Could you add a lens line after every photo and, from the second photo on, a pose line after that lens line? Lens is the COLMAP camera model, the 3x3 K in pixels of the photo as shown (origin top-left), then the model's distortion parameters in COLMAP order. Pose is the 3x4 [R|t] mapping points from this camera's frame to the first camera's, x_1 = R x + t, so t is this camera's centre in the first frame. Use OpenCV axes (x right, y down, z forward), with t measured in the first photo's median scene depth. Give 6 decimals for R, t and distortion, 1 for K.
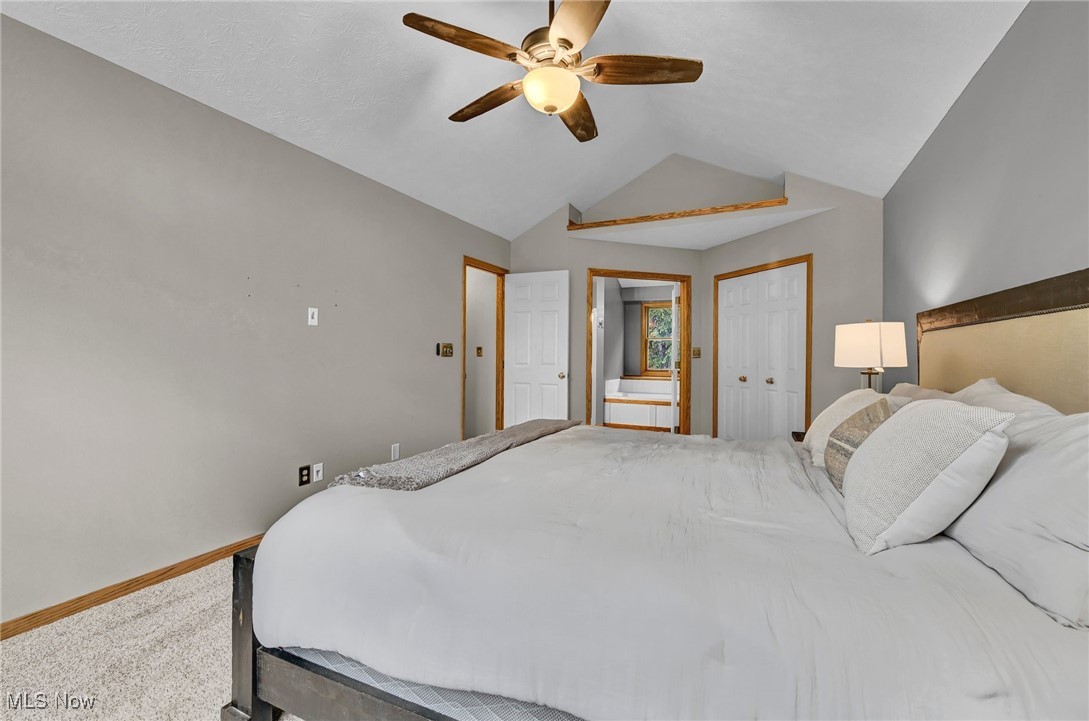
lens RADIAL K [[455.9, 0, 542.8], [0, 455.9, 352.9], [0, 0, 1]] dist [-0.007339, -0.000987]
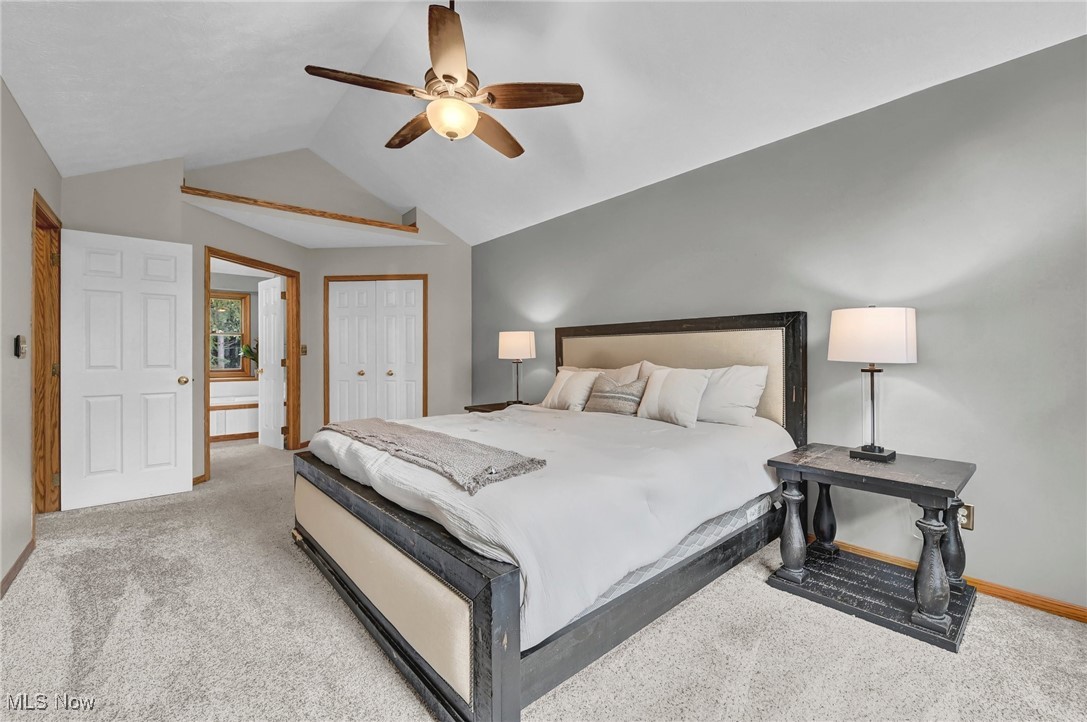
lens RADIAL K [[455.1, 0, 538.3], [0, 455.1, 357.8], [0, 0, 1]] dist [-0.007339, -0.000987]
pose [[0.416891, -0.020431, 0.908727, -0.403850], [0.003156, 0.999774, 0.021030, -0.002708], [-0.908951, -0.005899, 0.416861, 0.132869]]
